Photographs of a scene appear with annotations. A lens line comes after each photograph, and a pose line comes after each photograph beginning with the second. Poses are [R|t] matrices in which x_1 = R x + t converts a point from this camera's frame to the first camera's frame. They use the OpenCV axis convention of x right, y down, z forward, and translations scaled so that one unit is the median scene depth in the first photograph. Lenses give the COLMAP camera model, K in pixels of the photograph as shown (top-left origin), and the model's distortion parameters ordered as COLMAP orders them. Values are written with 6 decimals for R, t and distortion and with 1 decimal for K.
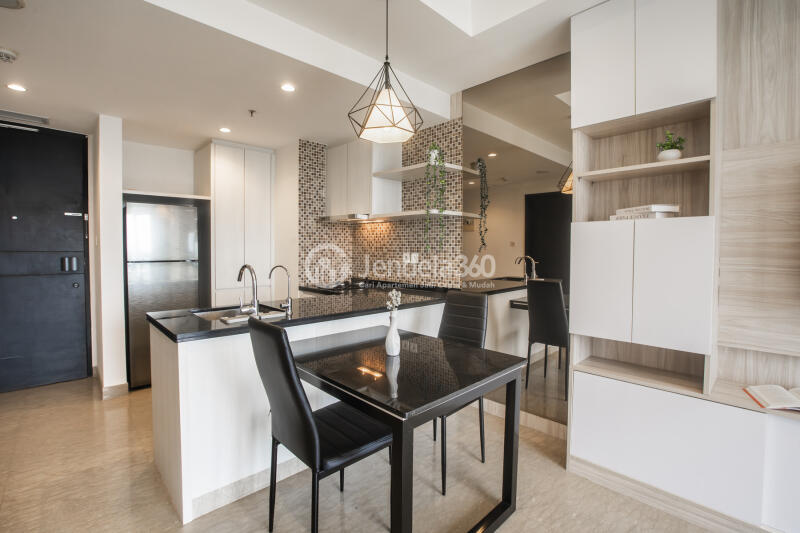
lens RADIAL K [[370.8, 0, 397.4], [0, 370.8, 255.1], [0, 0, 1]] dist [-0.059923, 0.020335]
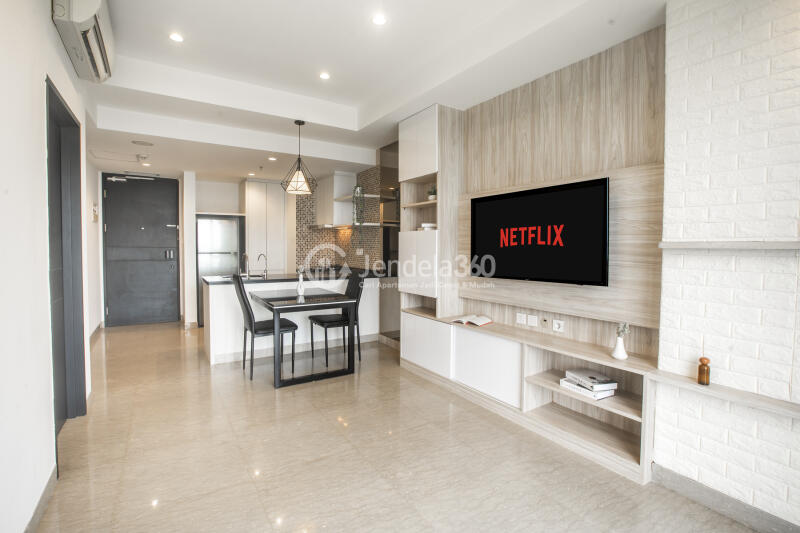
lens RADIAL K [[370.8, 0, 397.4], [0, 370.8, 255.1], [0, 0, 1]] dist [-0.059923, 0.020335]
pose [[0.982956, 0.007114, -0.183705, 0.527671], [-0.006230, 0.999966, 0.005386, 0.013363], [0.183737, -0.004150, 0.982967, -0.563487]]
